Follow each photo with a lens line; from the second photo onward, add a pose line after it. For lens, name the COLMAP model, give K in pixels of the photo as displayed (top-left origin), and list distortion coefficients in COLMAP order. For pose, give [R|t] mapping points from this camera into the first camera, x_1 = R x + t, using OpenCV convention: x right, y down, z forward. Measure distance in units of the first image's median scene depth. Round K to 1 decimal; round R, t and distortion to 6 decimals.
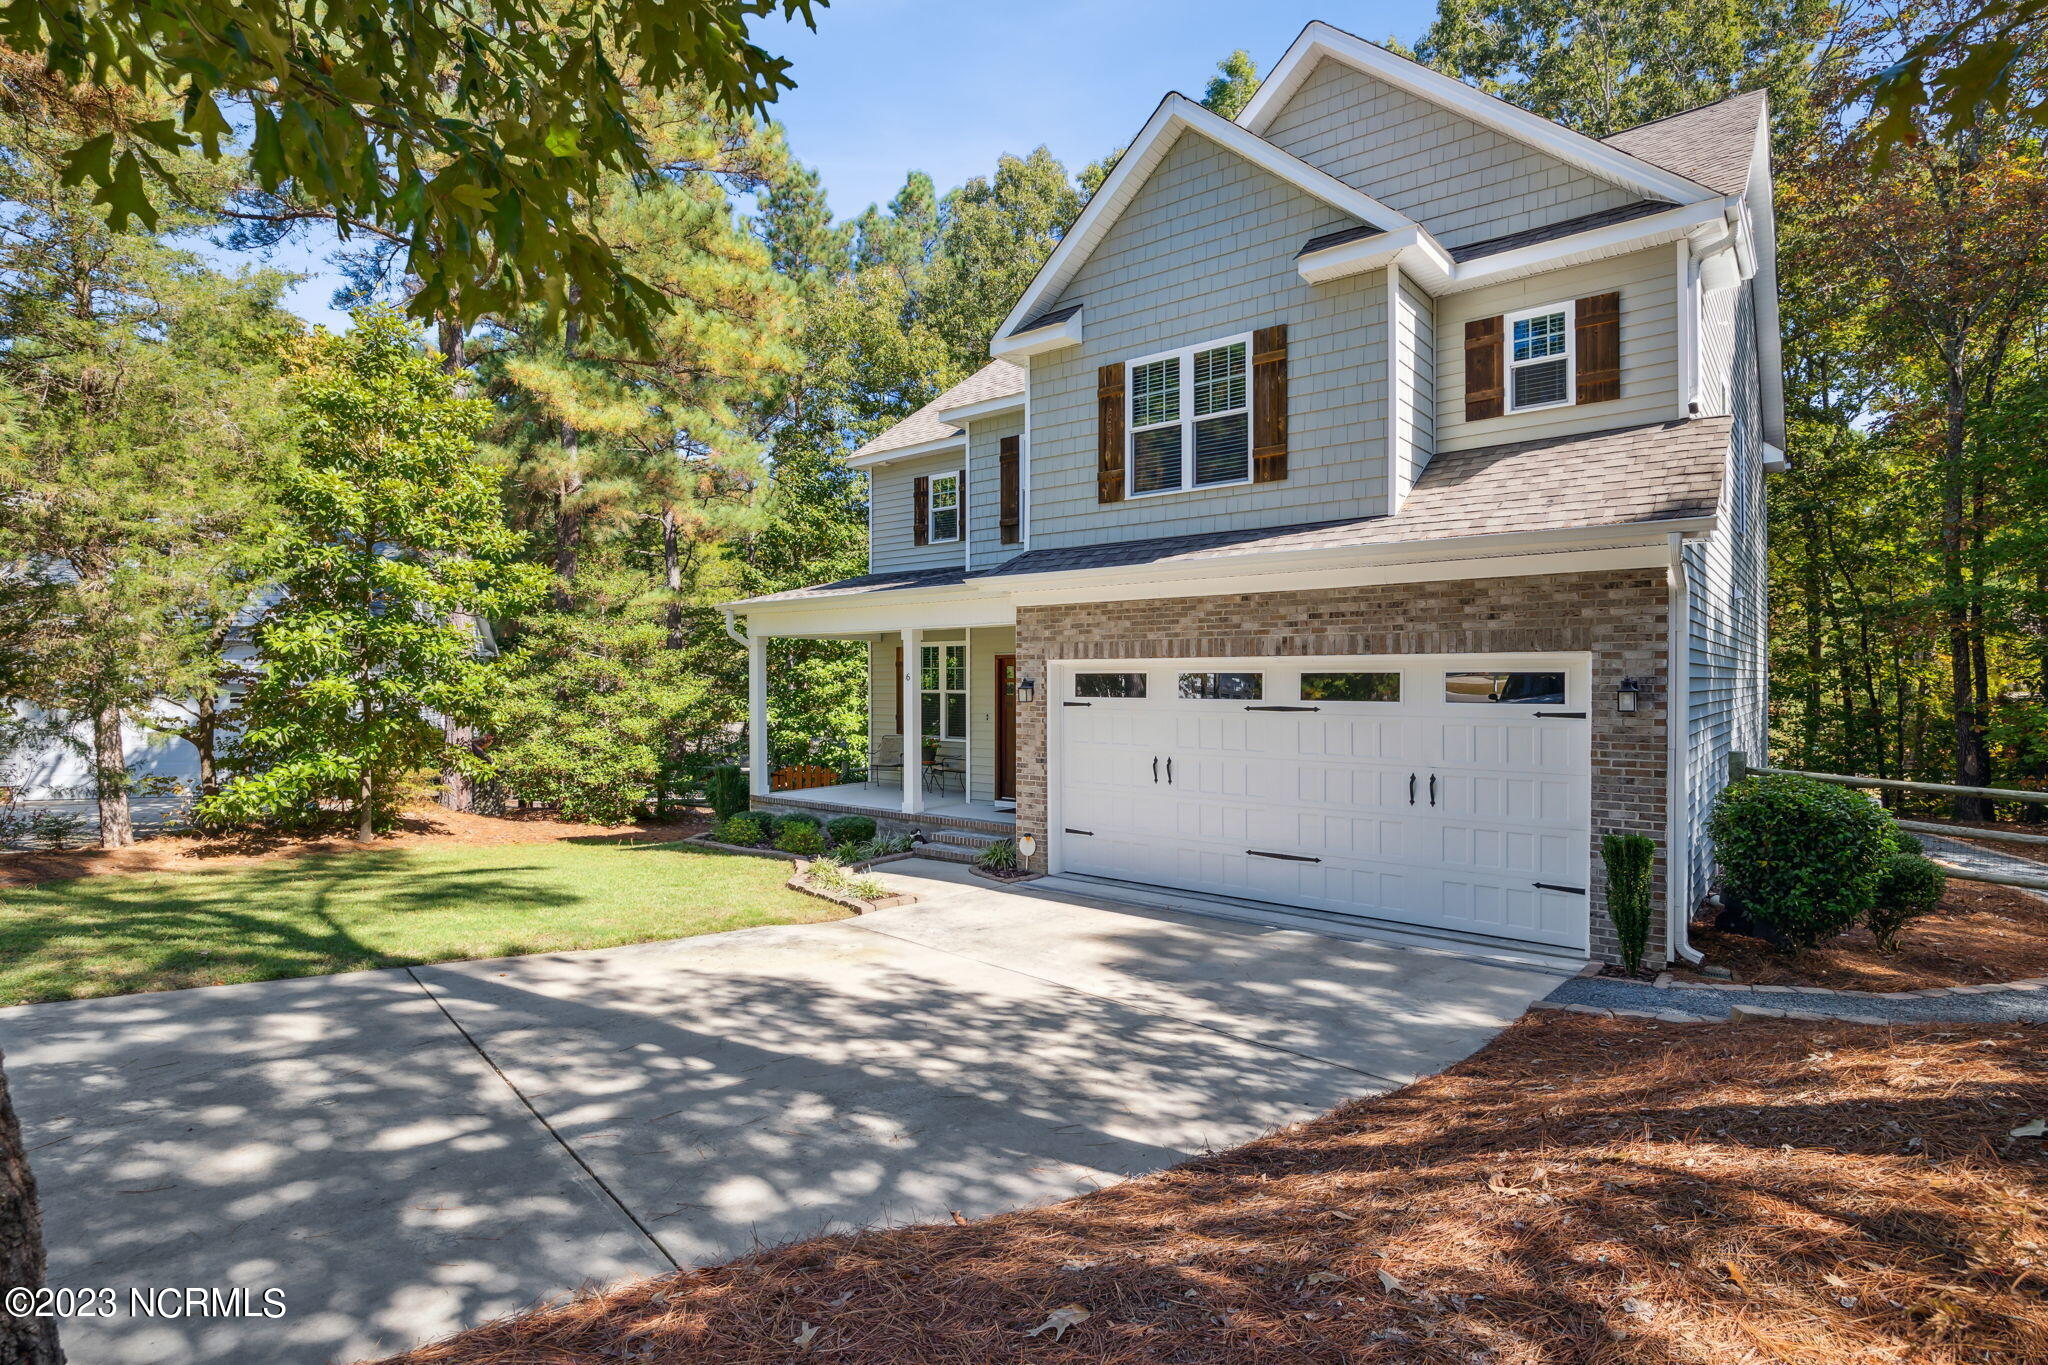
lens RADIAL K [[991.1, 0, 1024.0], [0, 991.1, 682.5], [0, 0, 1]] dist [-0.002150, -0.000372]
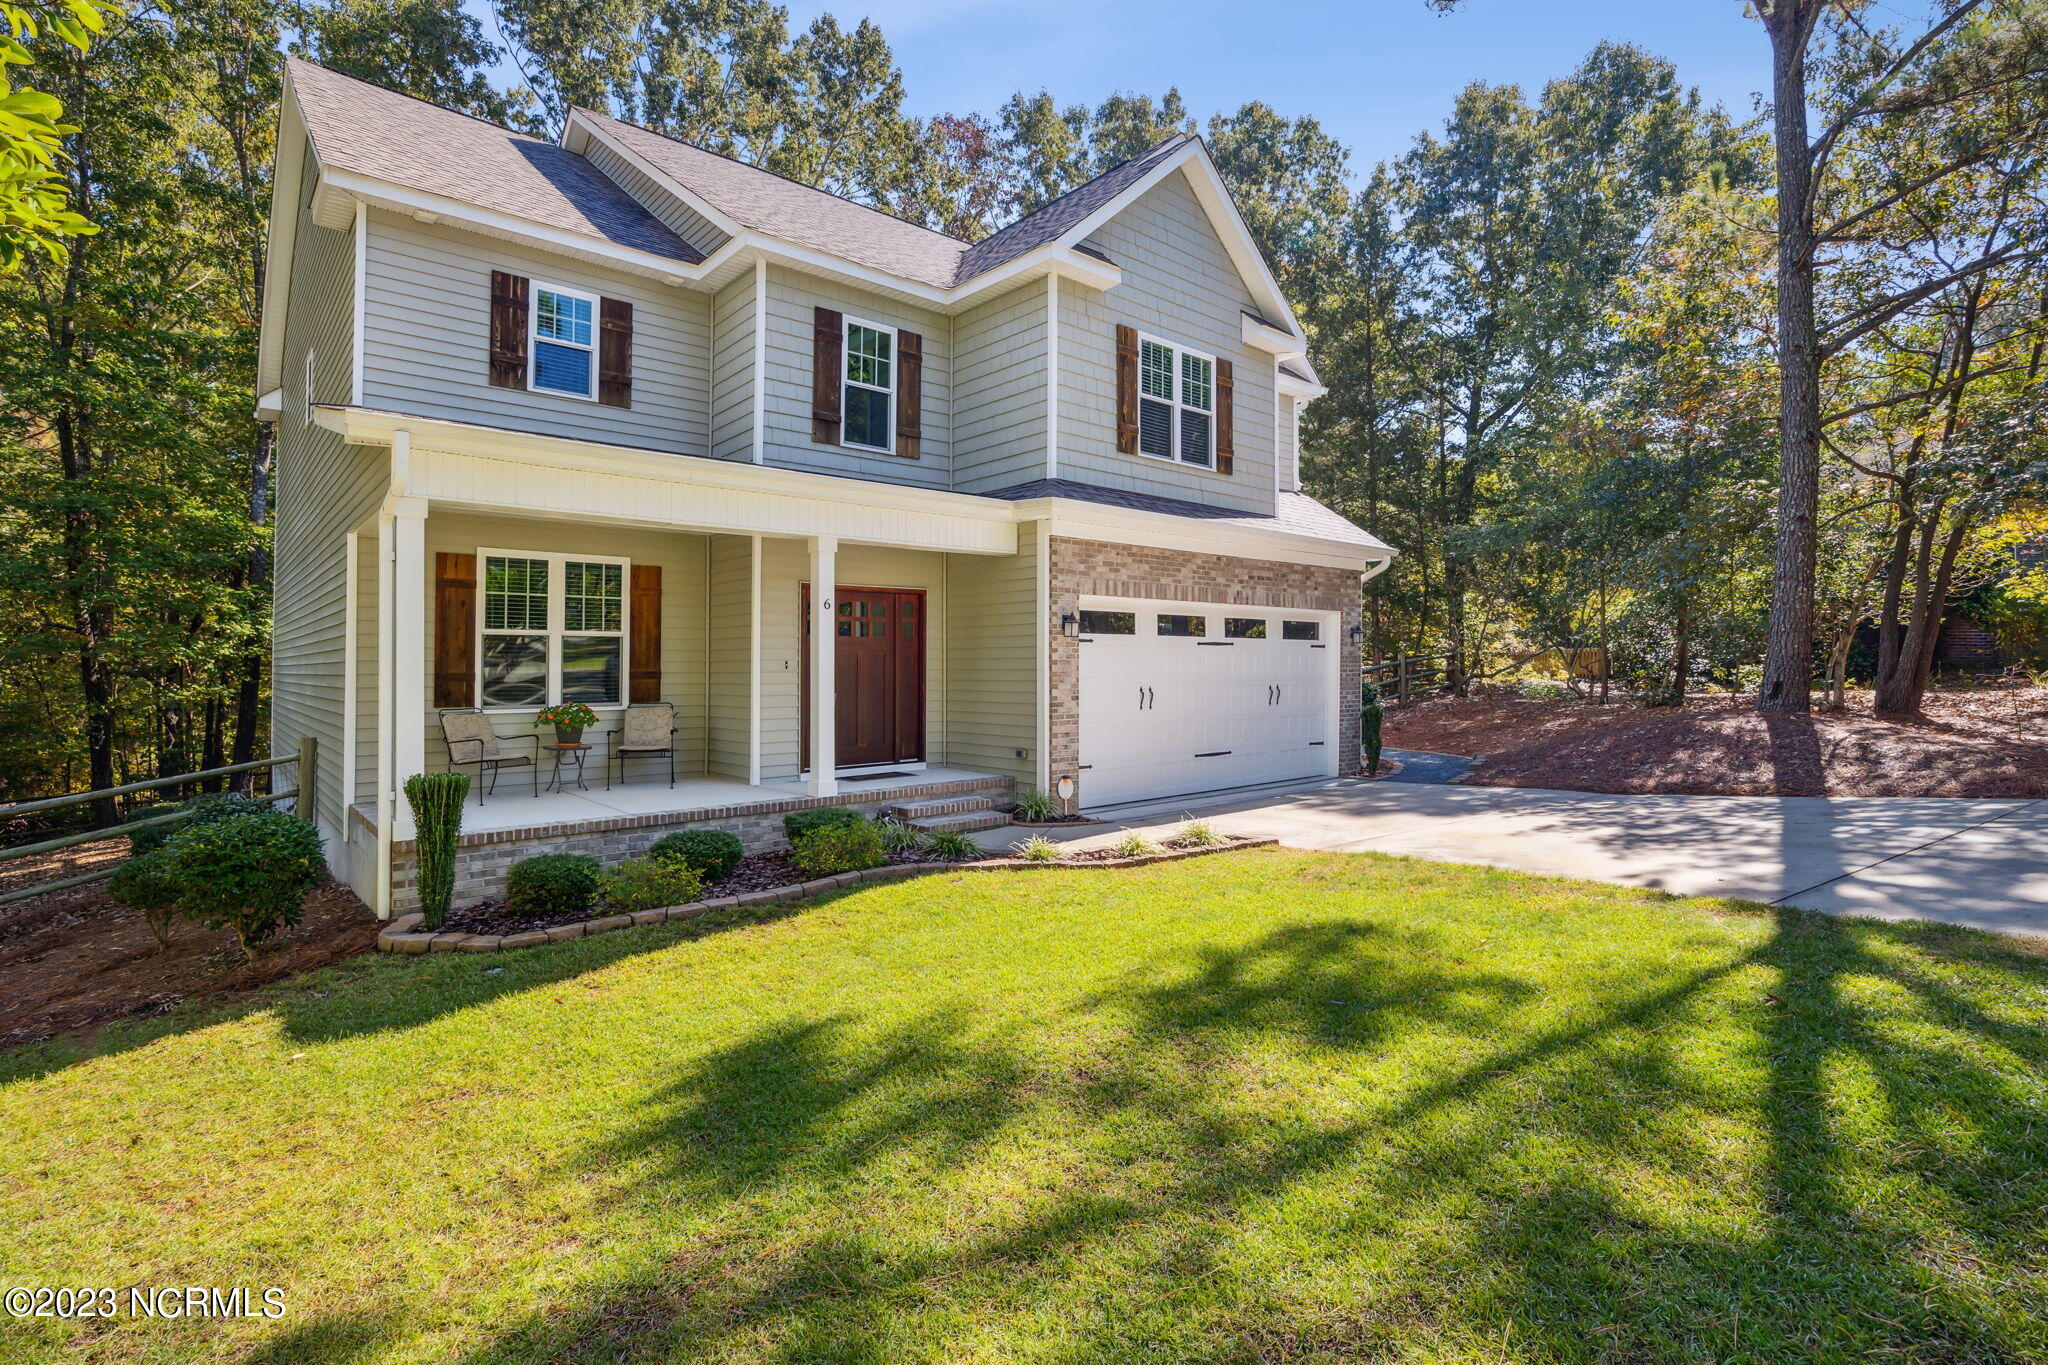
lens RADIAL K [[965.0, 0, 994.9], [0, 965.0, 651.2], [0, 0, 1]] dist [-0.002855, -0.000230]
pose [[0.192268, 0.011040, 0.981280, -1.073307], [0.002741, 0.999927, -0.011787, 0.051071], [-0.981339, 0.004956, 0.192223, 1.038419]]
